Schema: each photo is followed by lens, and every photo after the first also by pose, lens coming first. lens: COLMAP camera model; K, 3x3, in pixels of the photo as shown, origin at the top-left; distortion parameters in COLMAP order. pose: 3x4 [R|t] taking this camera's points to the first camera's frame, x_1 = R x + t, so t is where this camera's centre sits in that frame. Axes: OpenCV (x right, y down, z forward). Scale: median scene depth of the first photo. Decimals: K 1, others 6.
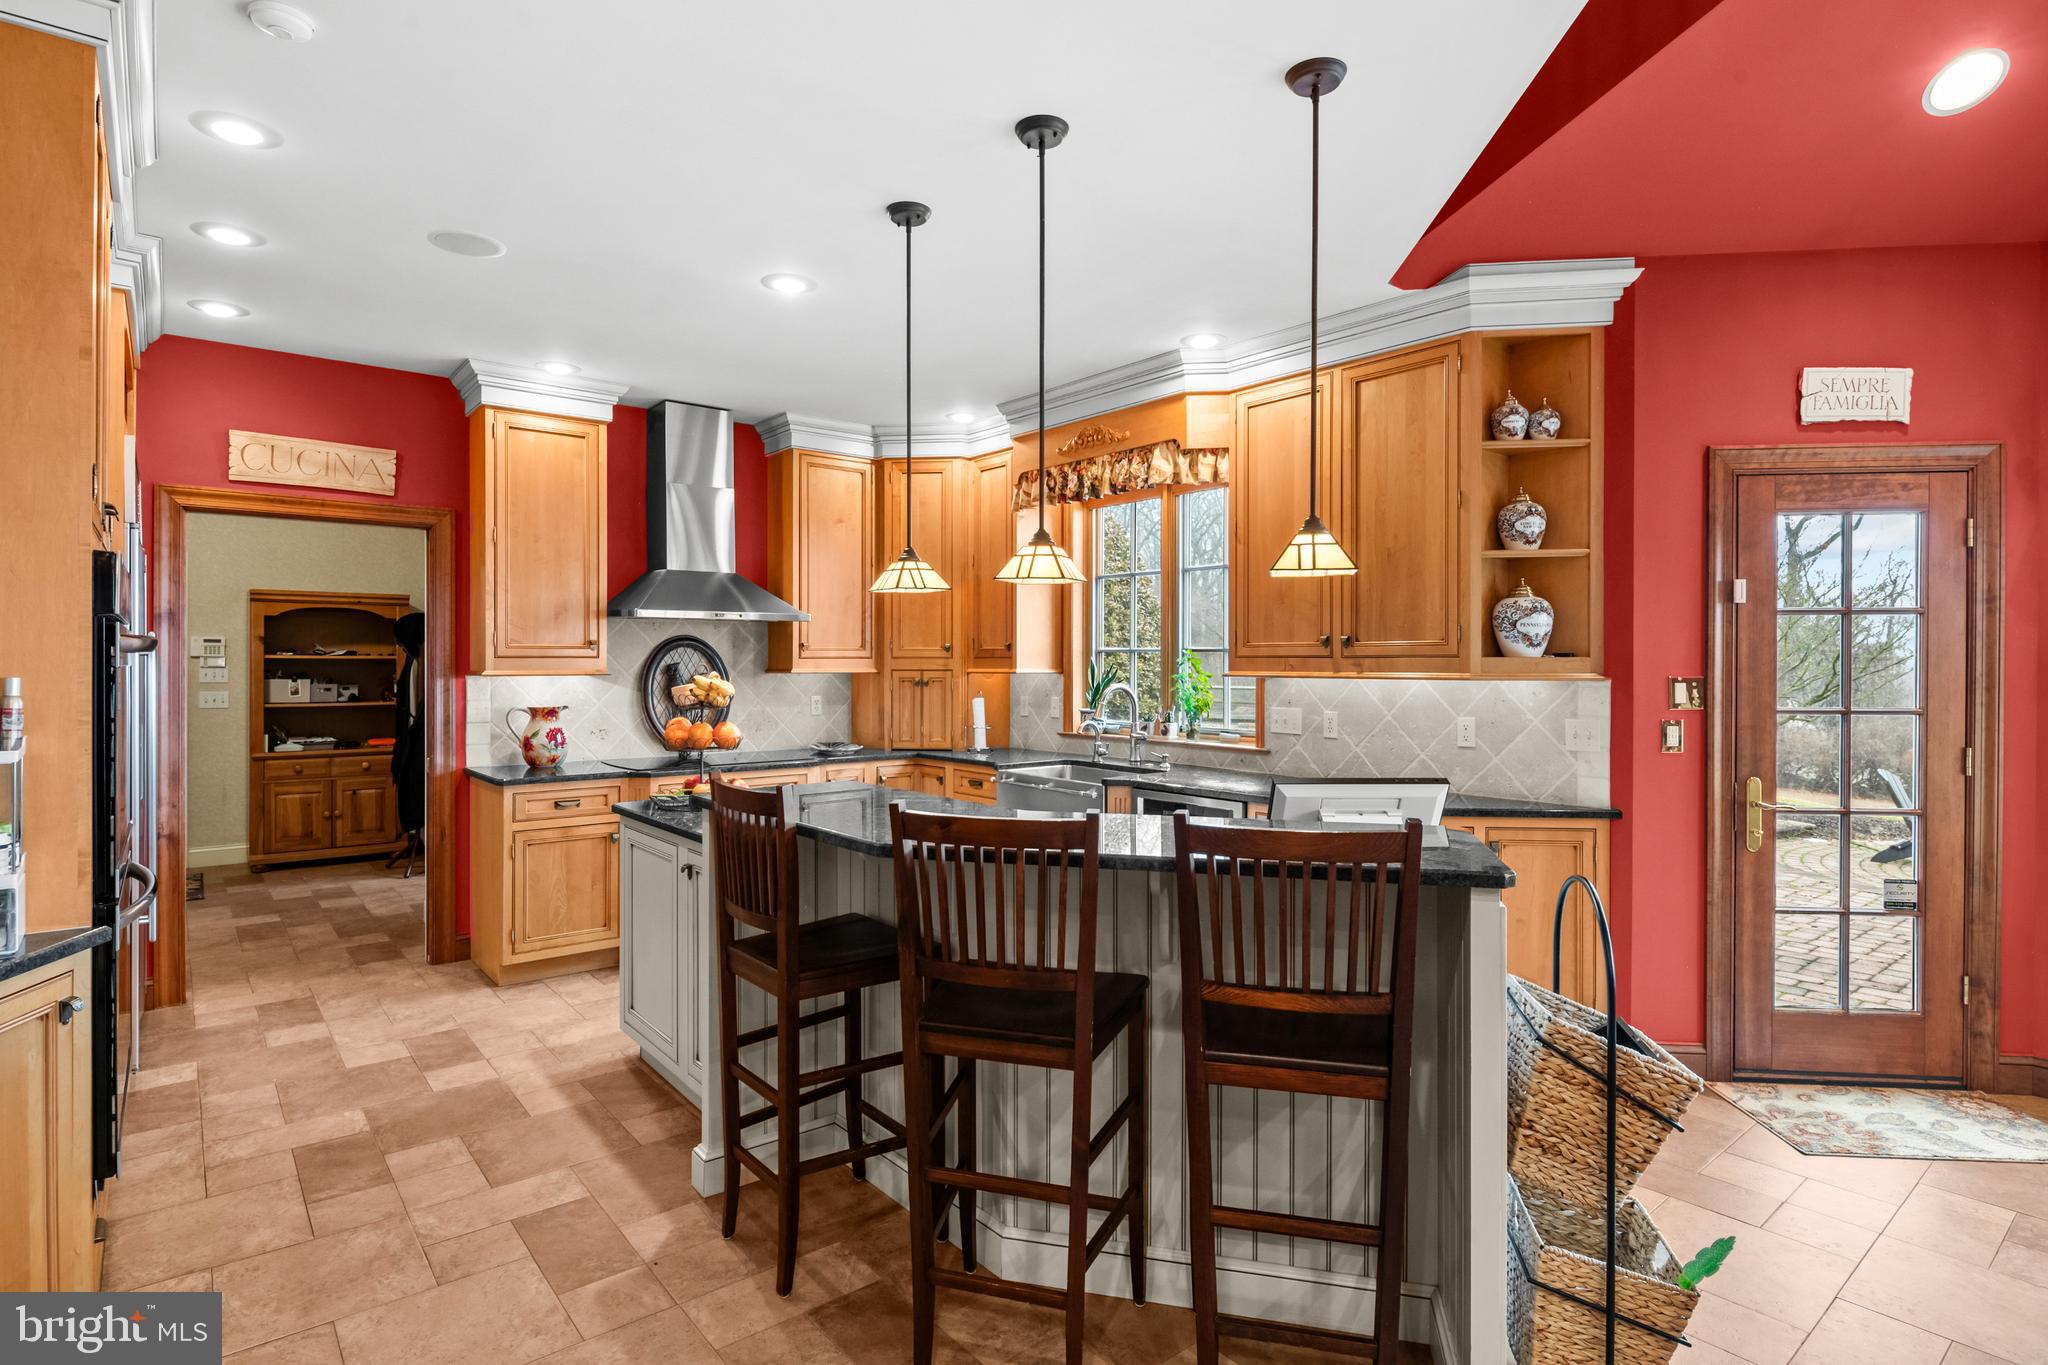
lens RADIAL K [[1040.4, 0, 1013.1], [0, 1040.4, 667.2], [0, 0, 1]] dist [0.009353, -0.011985]
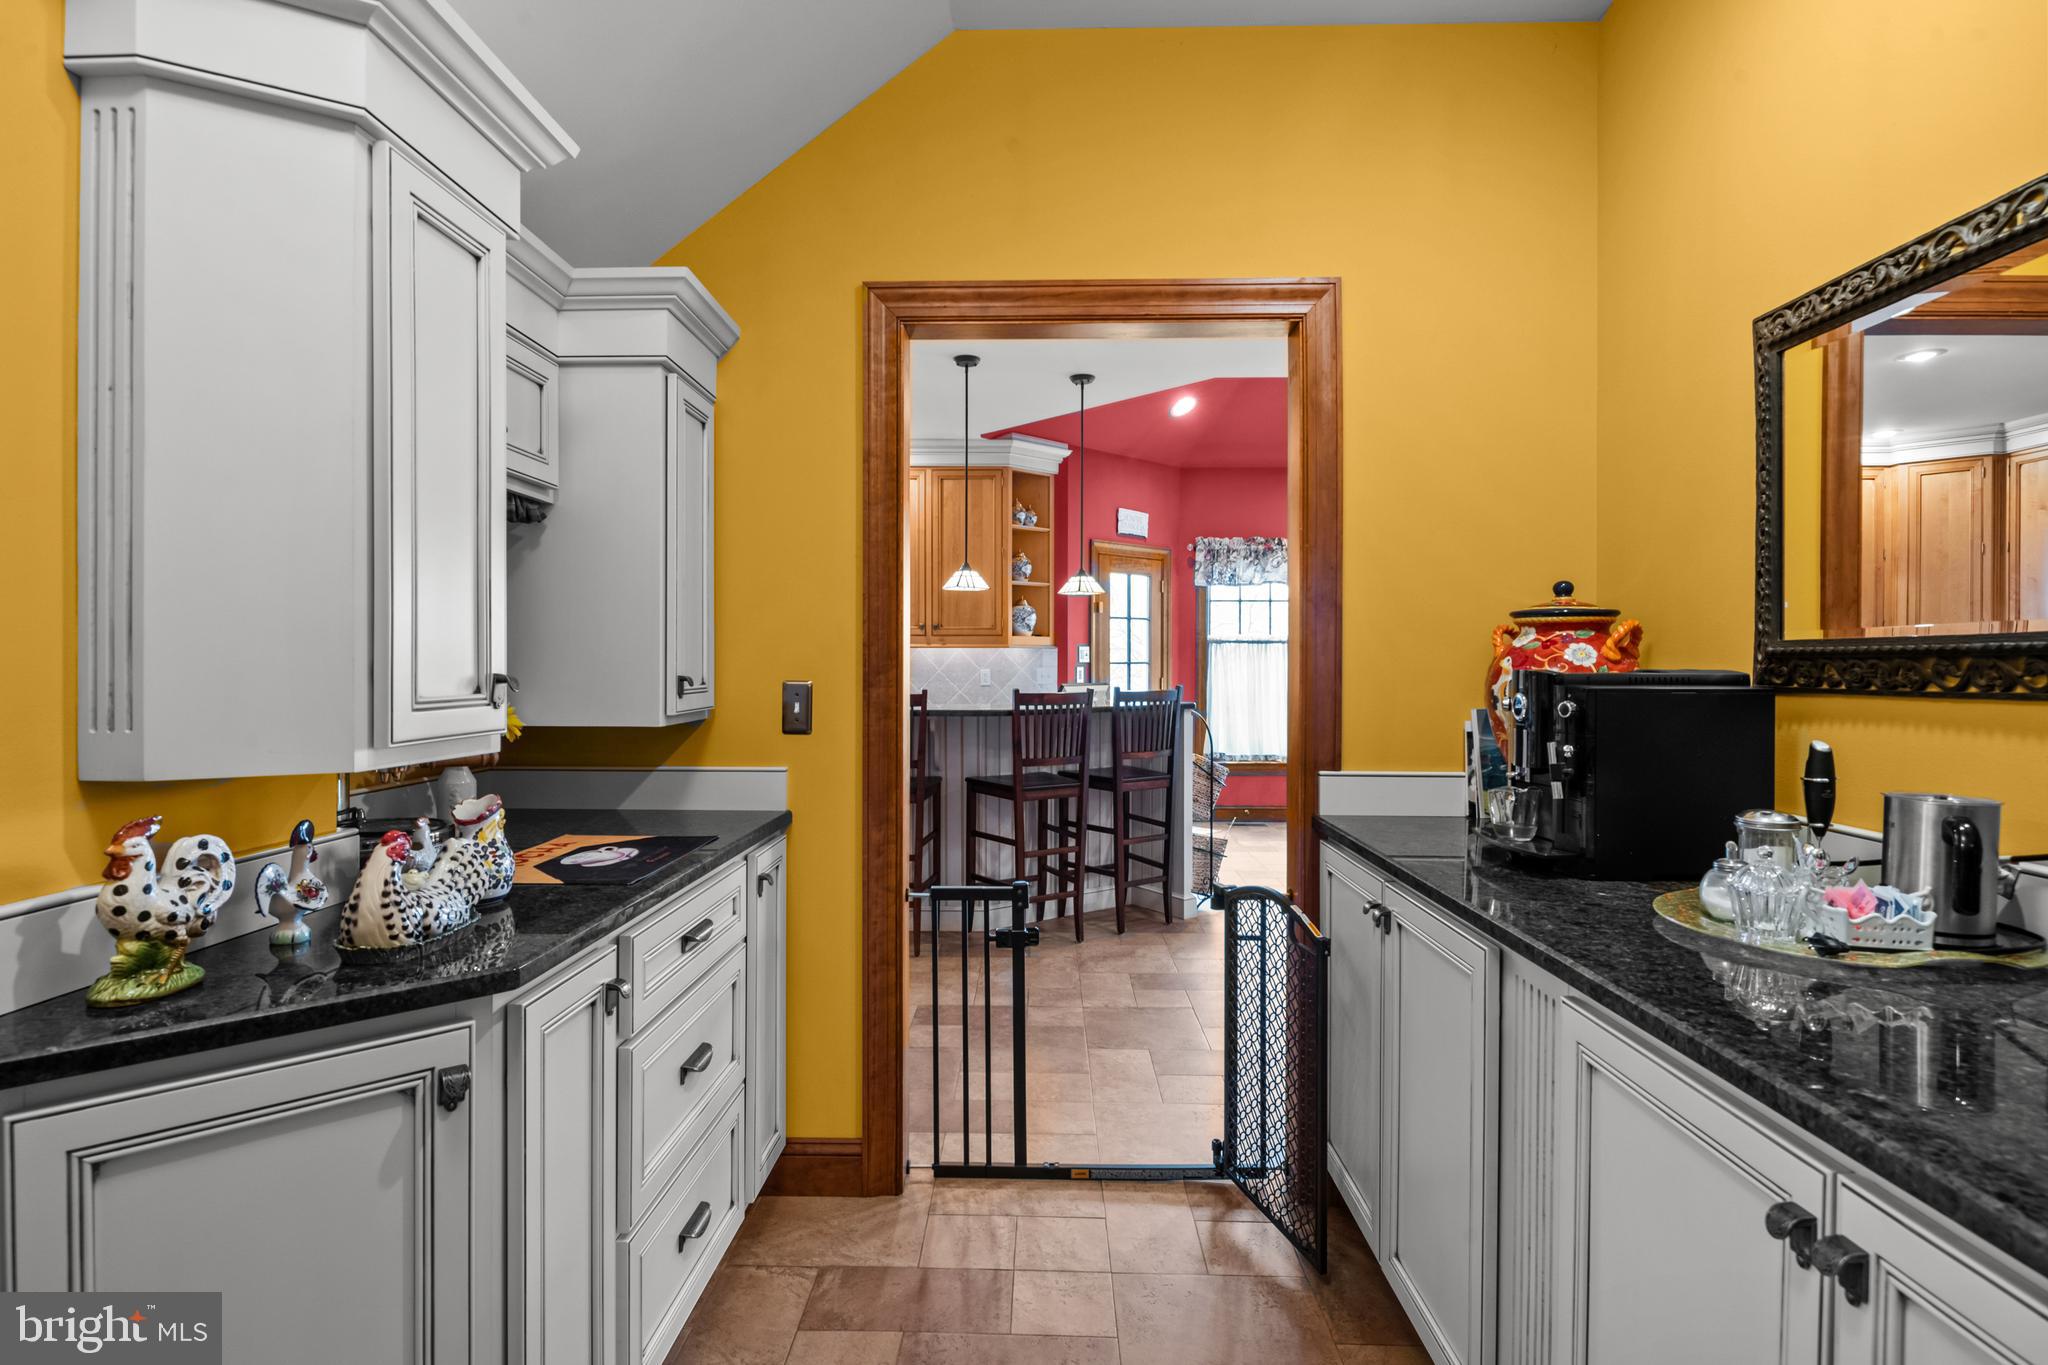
lens RADIAL K [[998.4, 0, 1014.3], [0, 998.4, 677.9], [0, 0, 1]] dist [0.001064, -0.000138]
pose [[0.654163, -0.012656, 0.756248, -0.864653], [0.003505, 0.999900, 0.013702, 0.038976], [-0.756346, -0.006313, 0.654142, -0.196298]]
